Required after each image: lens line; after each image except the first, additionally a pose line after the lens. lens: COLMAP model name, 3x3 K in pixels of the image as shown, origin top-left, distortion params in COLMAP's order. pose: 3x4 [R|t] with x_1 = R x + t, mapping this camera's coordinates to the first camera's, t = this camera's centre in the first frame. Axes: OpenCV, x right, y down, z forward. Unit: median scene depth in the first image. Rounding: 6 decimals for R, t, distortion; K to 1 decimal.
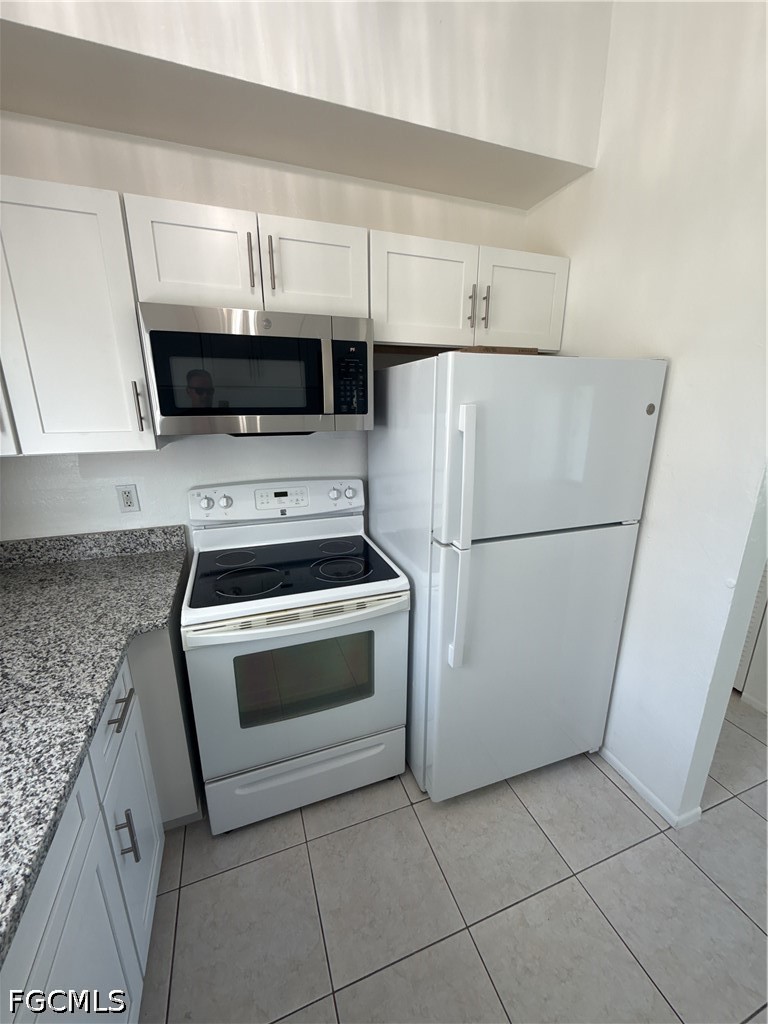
lens RADIAL K [[408.8, 0, 384.0], [0, 408.8, 512.0], [0, 0, 1]] dist [-0.000276, 0.000003]
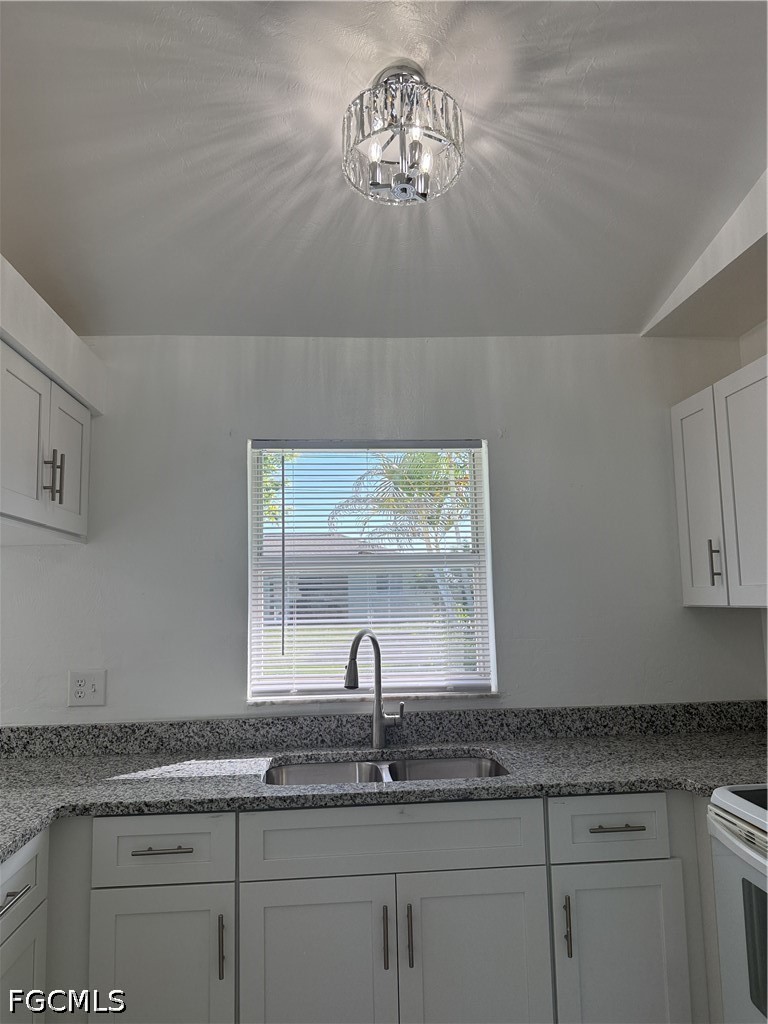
lens RADIAL K [[714.5, 0, 384.0], [0, 714.5, 512.0], [0, 0, 1]] dist [0.073715, -0.108857]
pose [[-0.266447, -0.118916, -0.956486, 0.874177], [-0.238061, 0.969734, -0.054247, -0.048619], [0.933988, 0.213248, -0.286692, 0.485767]]
